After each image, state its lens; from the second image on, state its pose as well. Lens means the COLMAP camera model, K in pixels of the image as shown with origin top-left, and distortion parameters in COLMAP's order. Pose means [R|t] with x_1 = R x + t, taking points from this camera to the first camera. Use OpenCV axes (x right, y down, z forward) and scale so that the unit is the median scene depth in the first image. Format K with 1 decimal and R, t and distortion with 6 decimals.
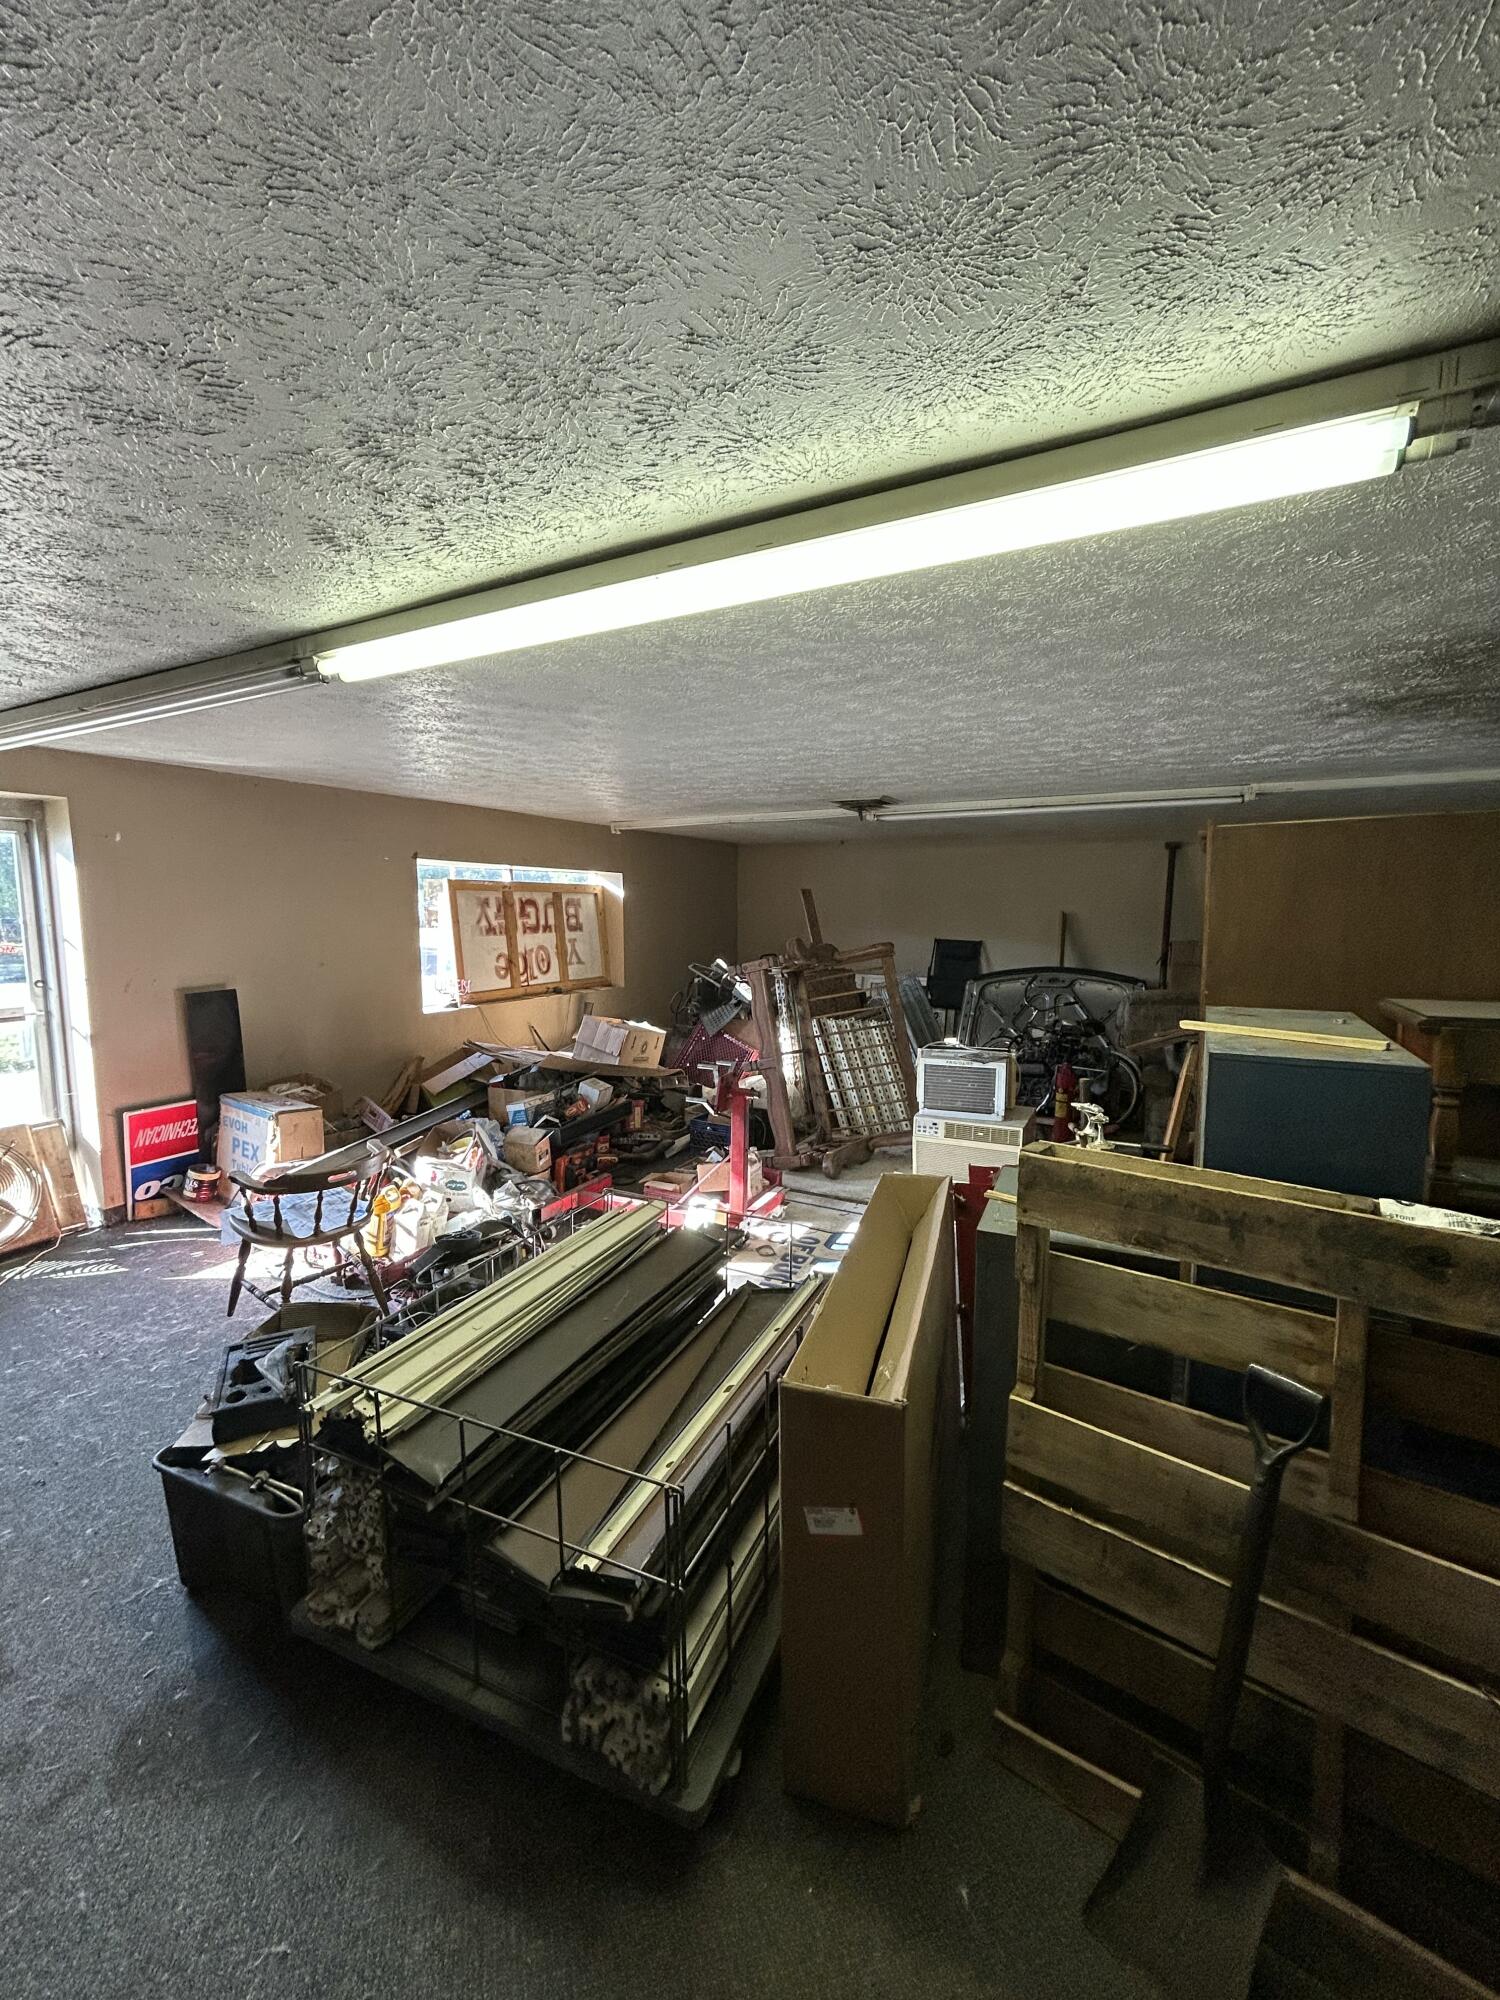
lens RADIAL K [[797.1, 0, 752.9], [0, 797.1, 994.9], [0, 0, 1]] dist [-0.006064, -0.000532]
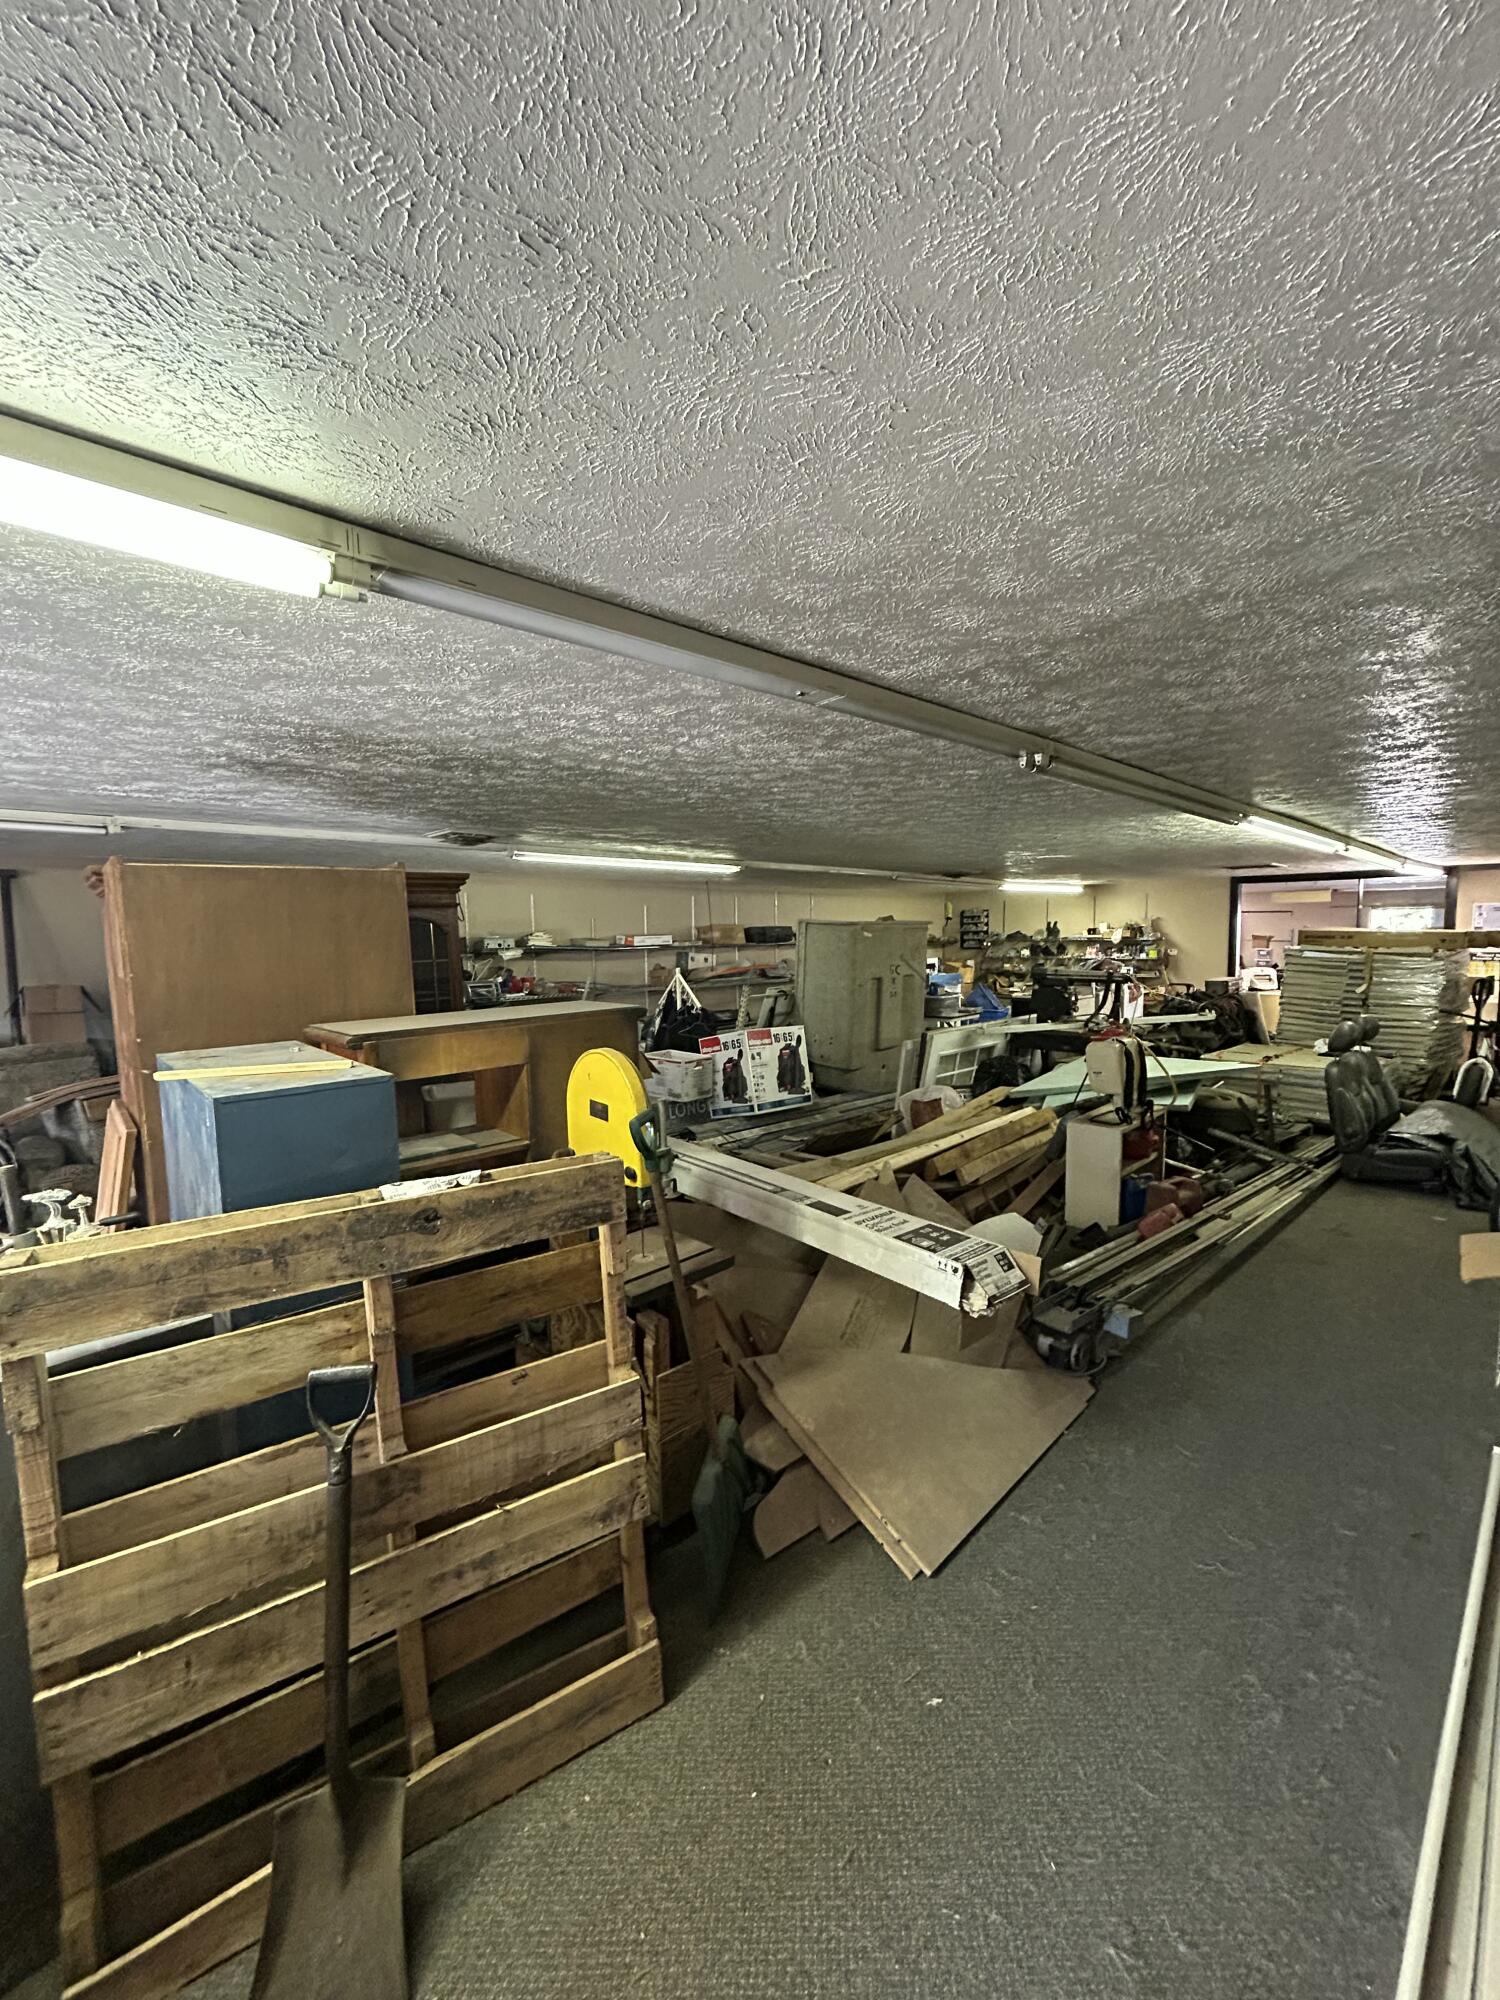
lens RADIAL K [[797.1, 0, 752.9], [0, 797.1, 994.9], [0, 0, 1]] dist [-0.006064, -0.000532]
pose [[0.315220, -0.077076, 0.945884, -0.147995], [0.117736, 0.992173, 0.041612, -0.019013], [-0.941687, 0.098247, 0.321827, 0.025629]]
